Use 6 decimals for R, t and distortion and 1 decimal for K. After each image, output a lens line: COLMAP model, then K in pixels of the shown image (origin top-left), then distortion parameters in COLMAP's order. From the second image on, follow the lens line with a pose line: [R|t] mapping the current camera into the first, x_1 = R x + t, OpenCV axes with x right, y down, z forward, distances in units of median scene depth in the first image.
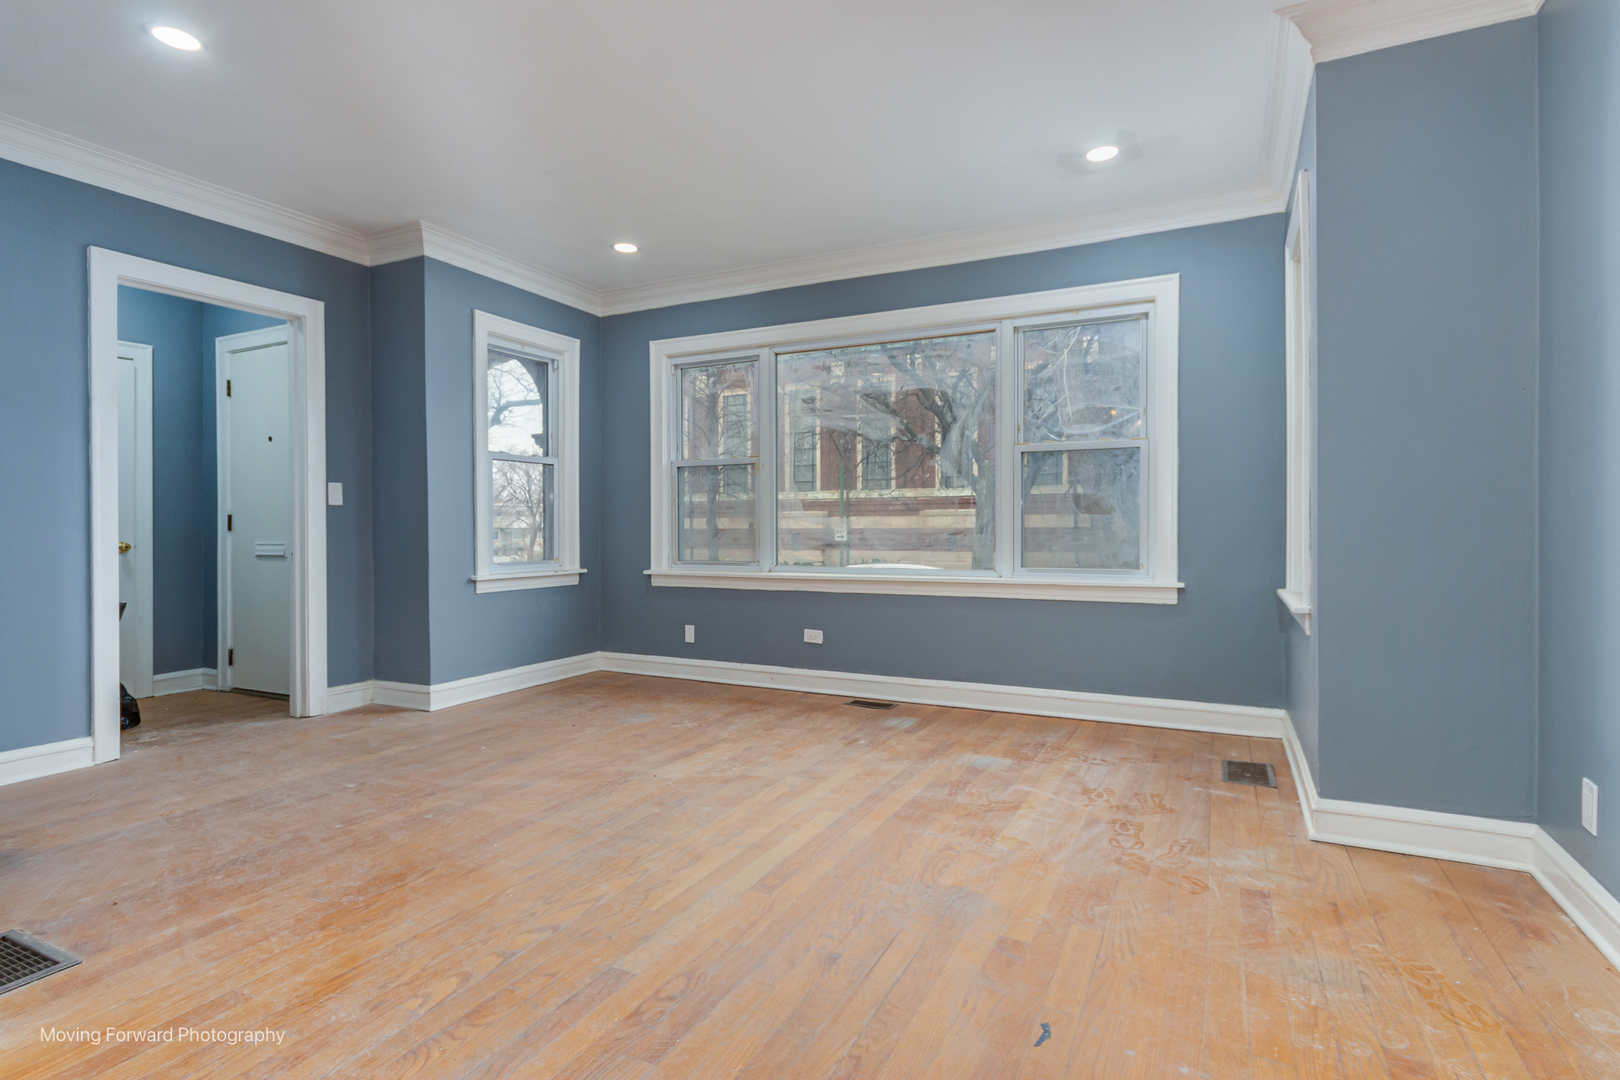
lens RADIAL K [[809.6, 0, 817.8], [0, 809.6, 534.2], [0, 0, 1]] dist [-0.000420, -0.000663]
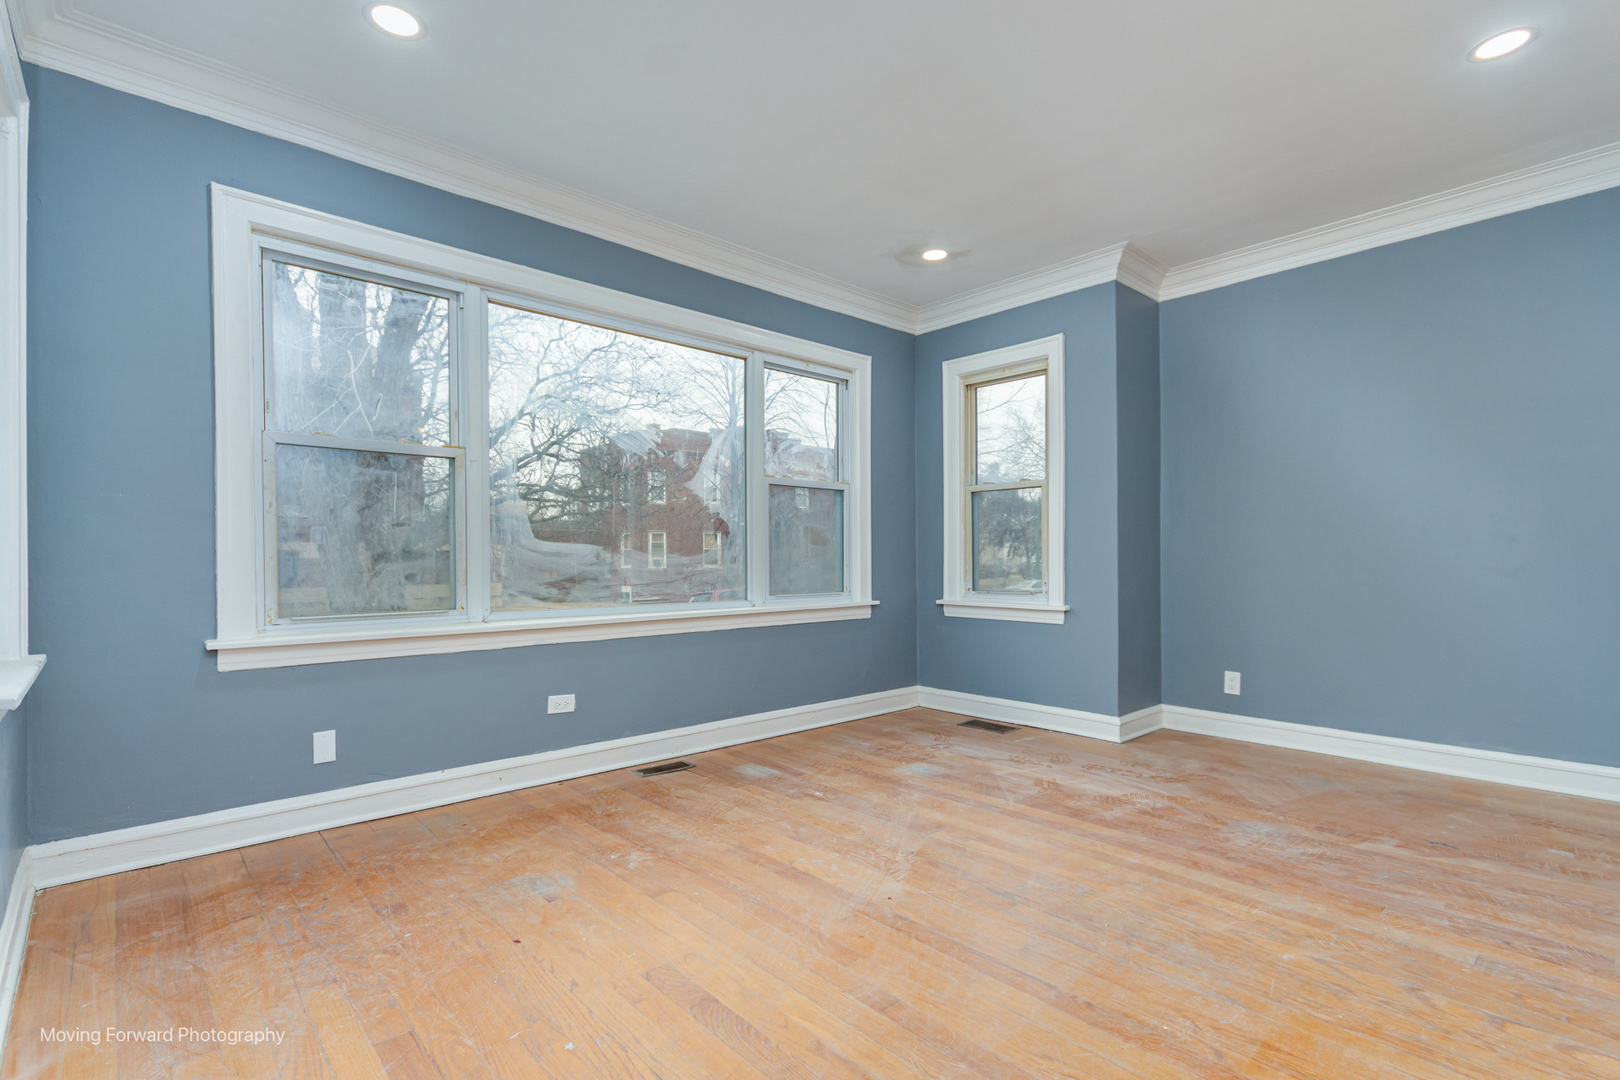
lens RADIAL K [[753.3, 0, 809.4], [0, 753.3, 549.0], [0, 0, 1]] dist [0.003760, -0.001278]
pose [[0.367044, 0.016588, 0.930056, -0.859478], [0.012593, 0.999661, -0.022799, 0.007274], [-0.930118, 0.020080, 0.366711, 0.829978]]
